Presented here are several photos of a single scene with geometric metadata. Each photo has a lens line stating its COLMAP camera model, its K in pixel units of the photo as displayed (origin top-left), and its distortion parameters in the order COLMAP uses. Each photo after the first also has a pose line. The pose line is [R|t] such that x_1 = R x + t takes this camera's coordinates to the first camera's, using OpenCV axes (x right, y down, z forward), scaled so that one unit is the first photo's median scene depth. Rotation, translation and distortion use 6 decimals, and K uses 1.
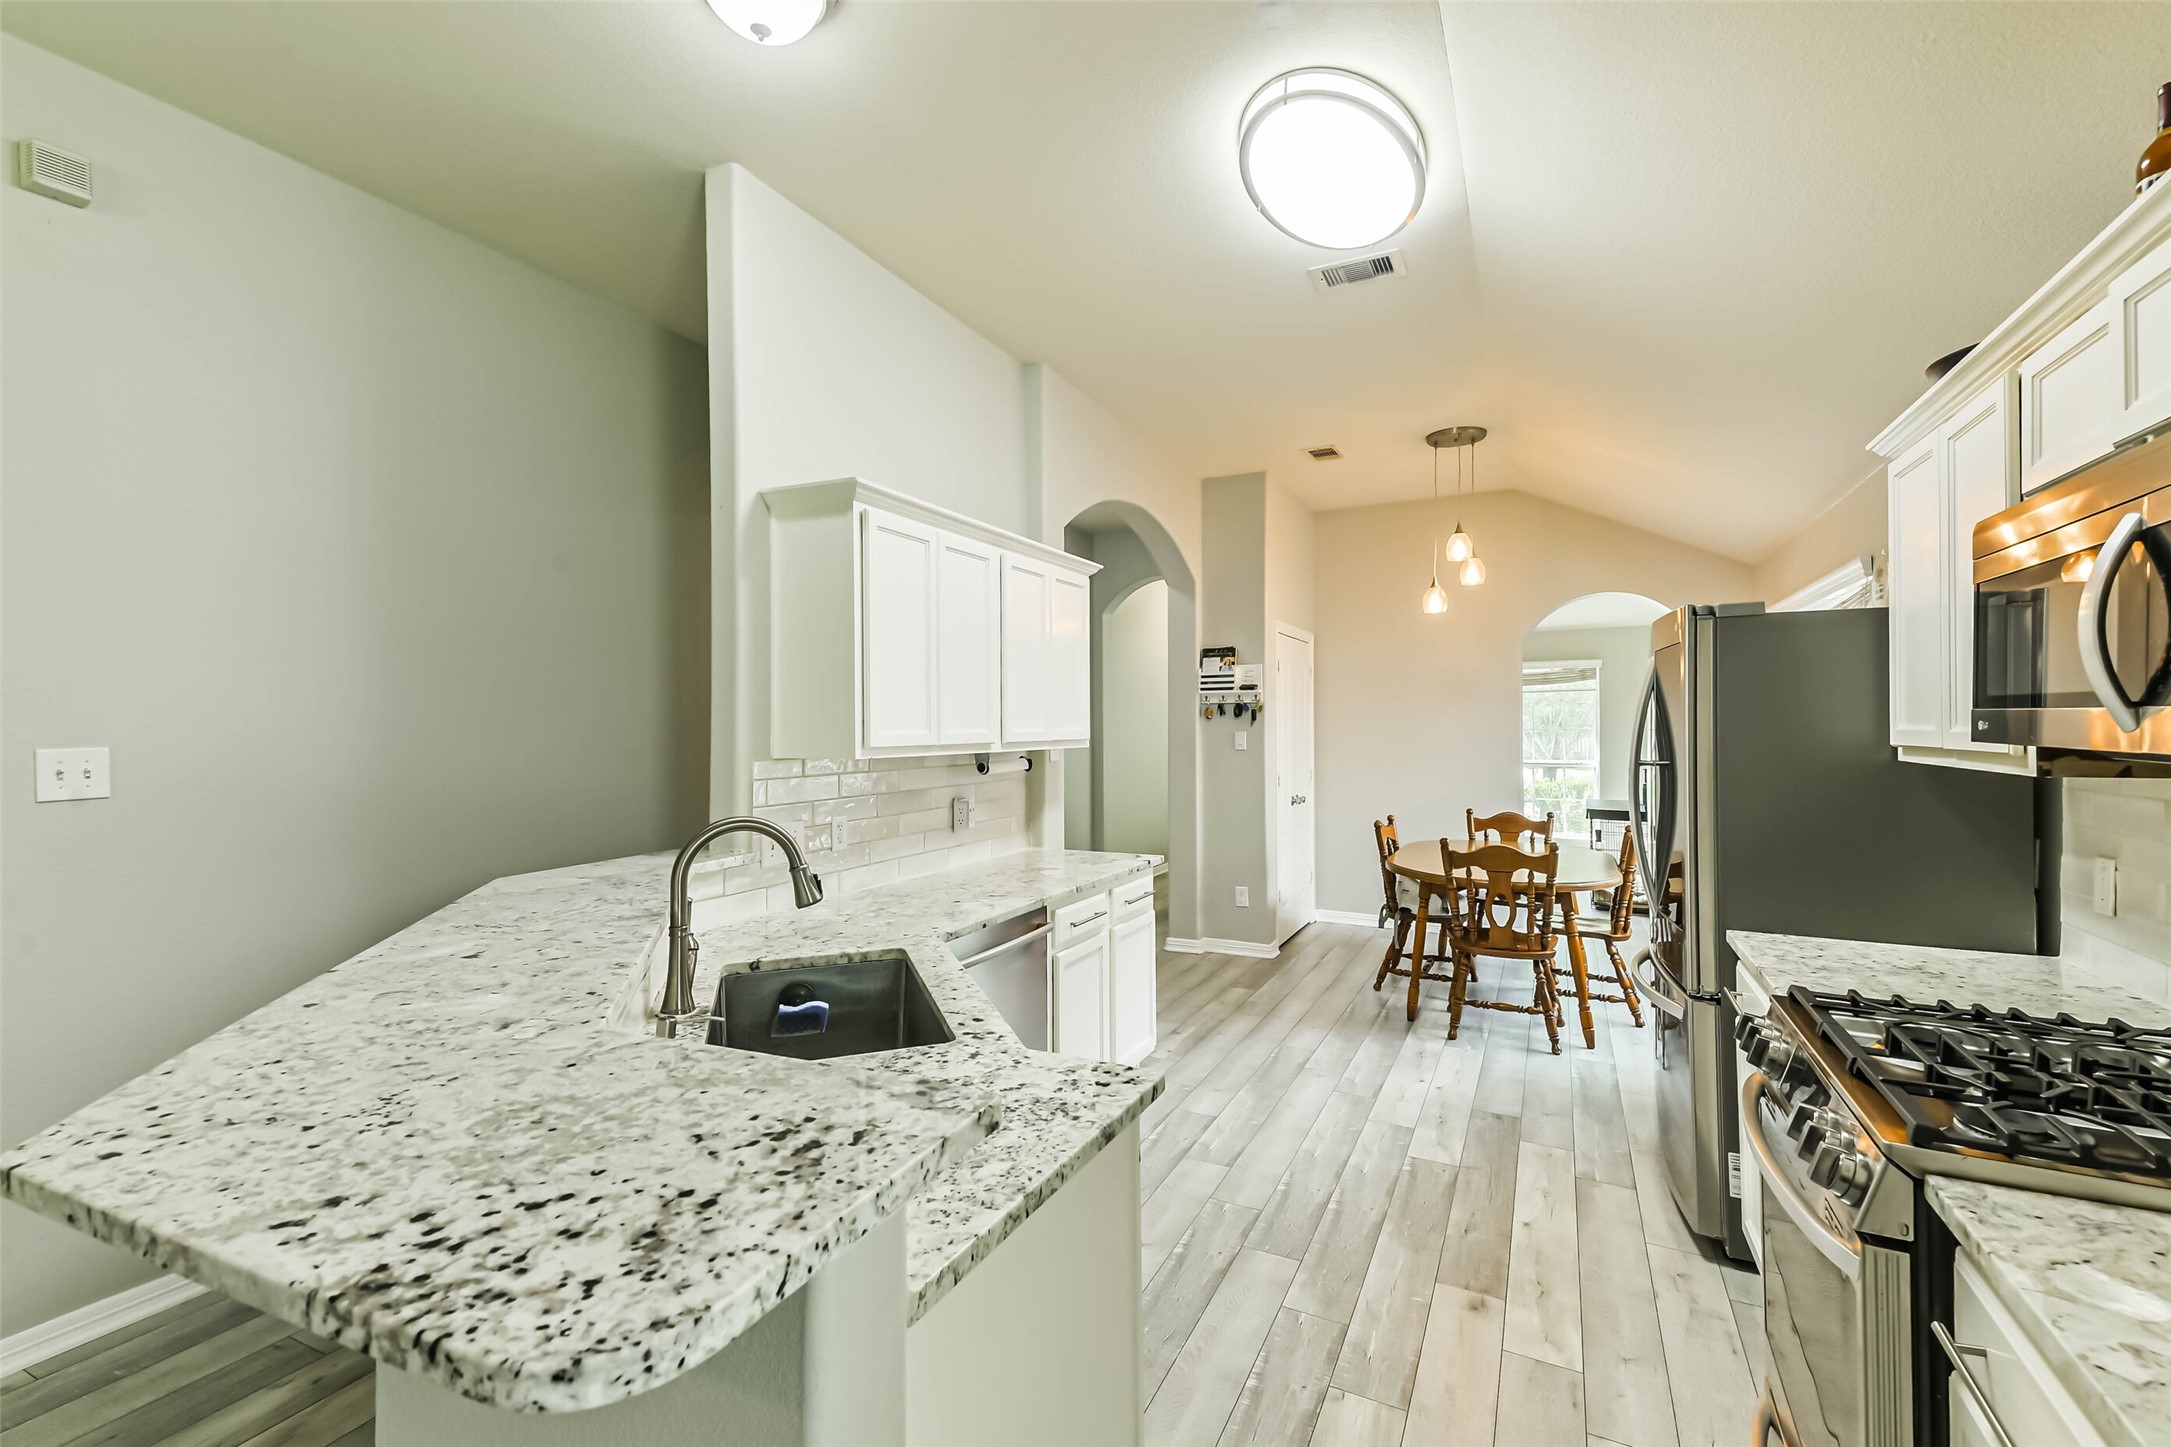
lens RADIAL K [[934.8, 0, 1085.5], [0, 934.8, 718.1], [0, 0, 1]] dist [0.096557, -0.044186]
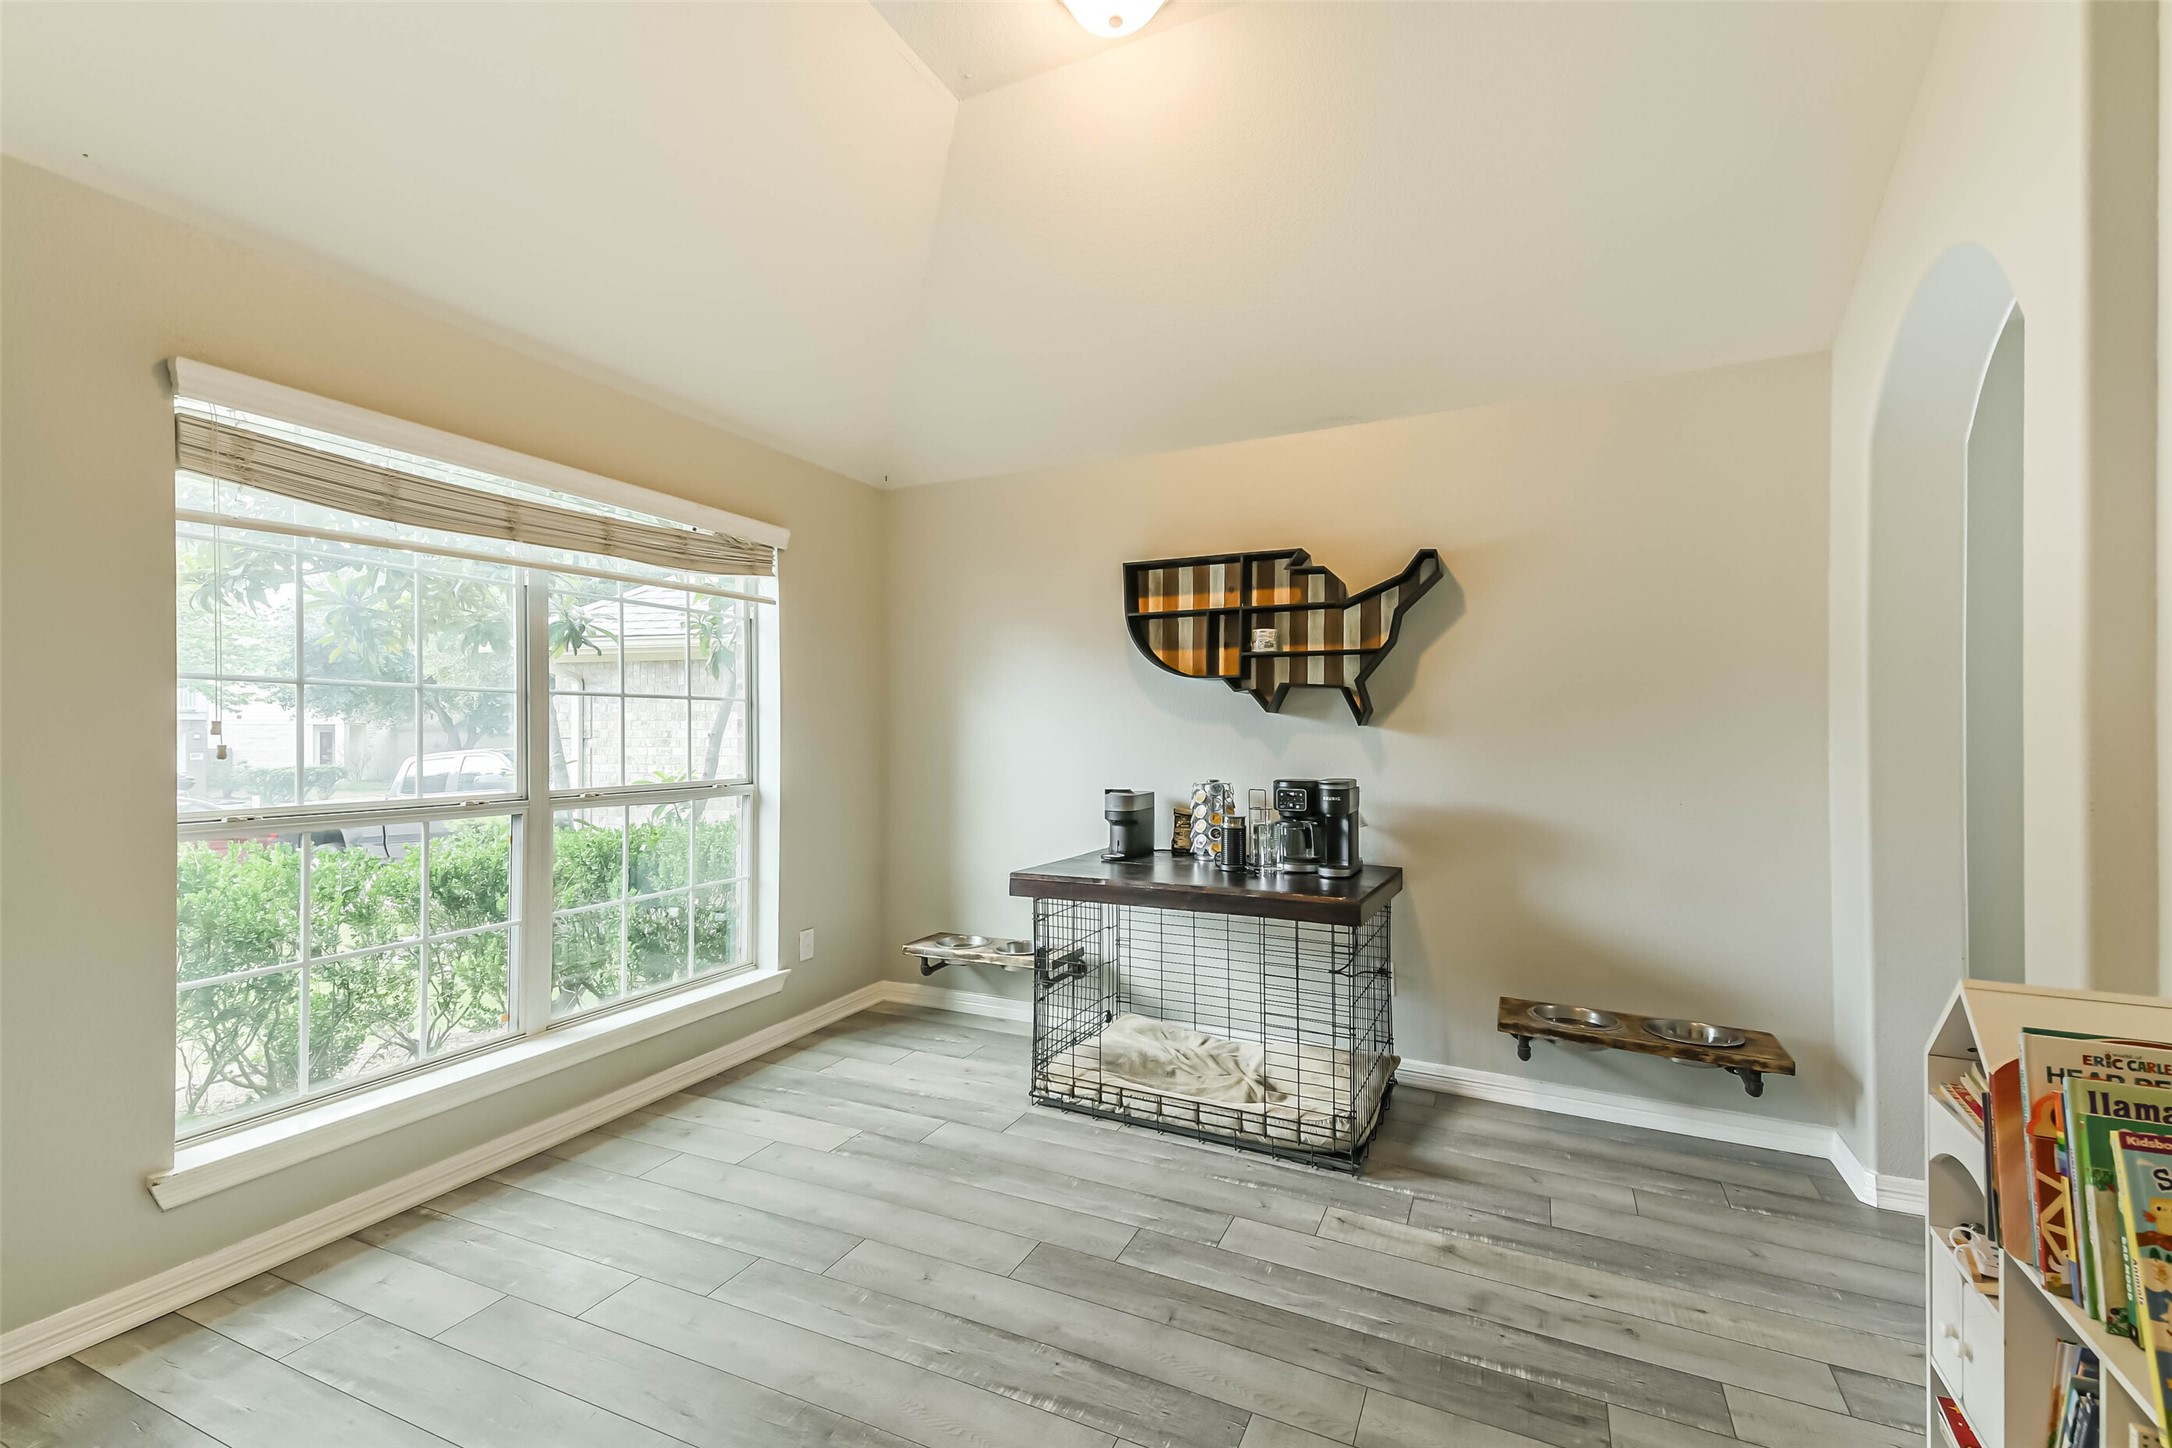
lens RADIAL K [[938.2, 0, 1085.3], [0, 938.2, 728.6], [0, 0, 1]] dist [0.121138, -0.054408]
pose [[-0.022316, 0.013004, 0.999666, 0.256858], [-0.006692, 0.999891, -0.013157, 0.056390], [-0.999729, -0.006984, -0.022227, 1.727724]]
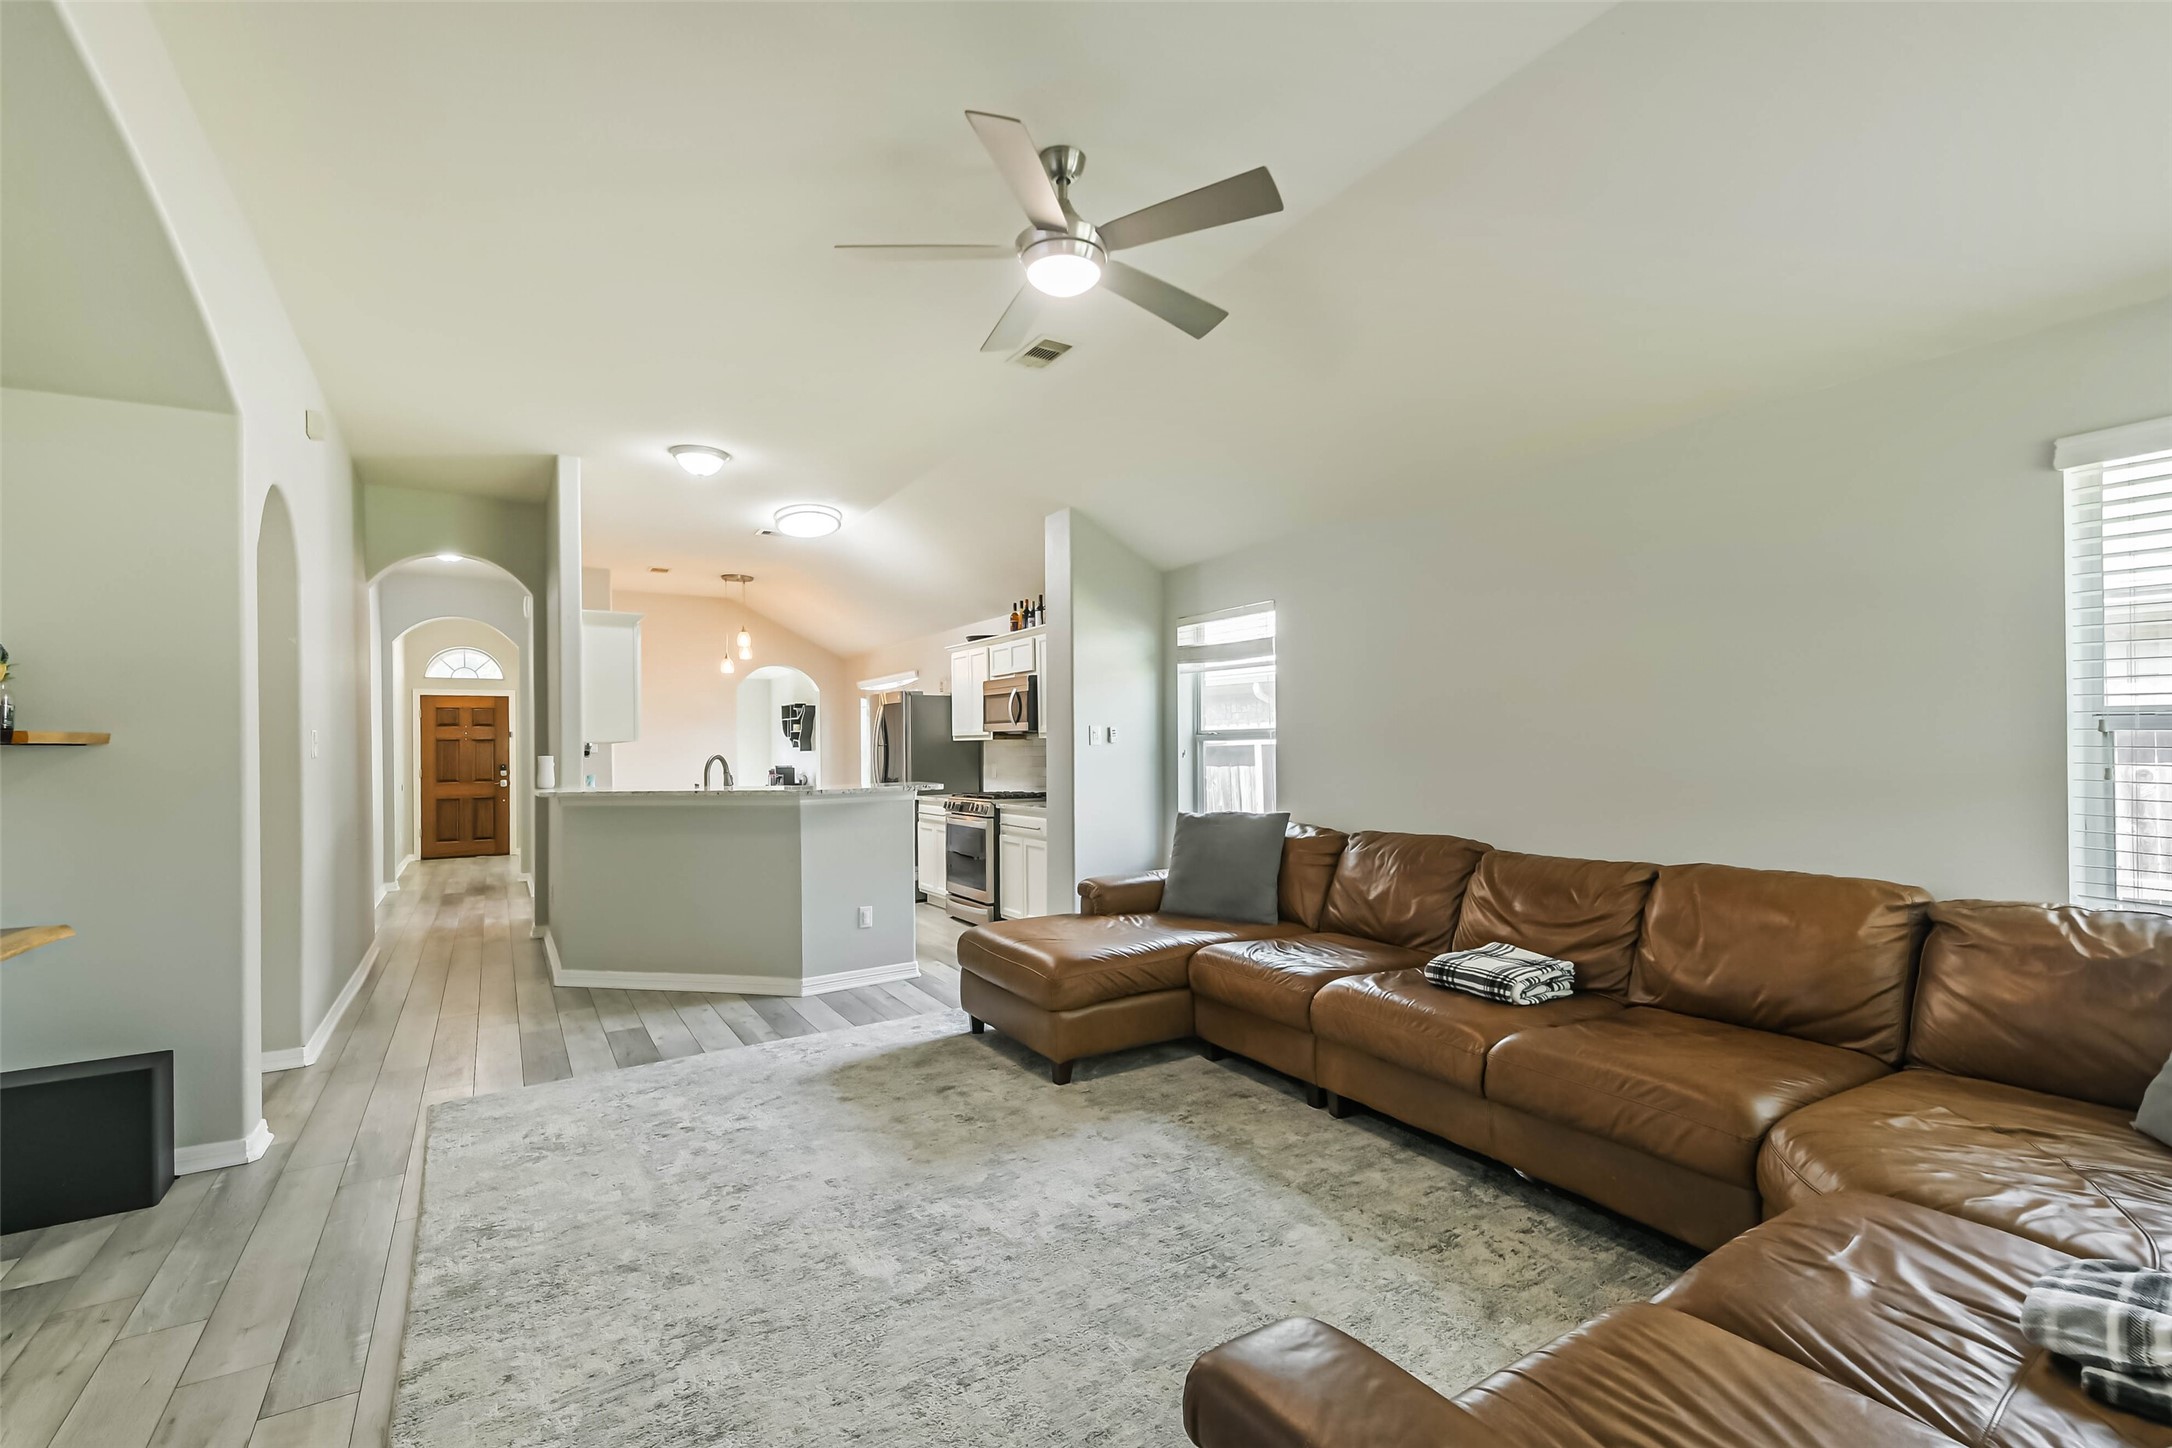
lens RADIAL K [[964.5, 0, 1086.0], [0, 964.5, 724.0], [0, 0, 1]] dist [0.054697, -0.027647]
pose [[0.534411, 0.018283, 0.845027, -0.899895], [0.002856, 0.999721, -0.023436, 0.033801], [-0.845220, 0.014938, 0.534210, -0.608814]]
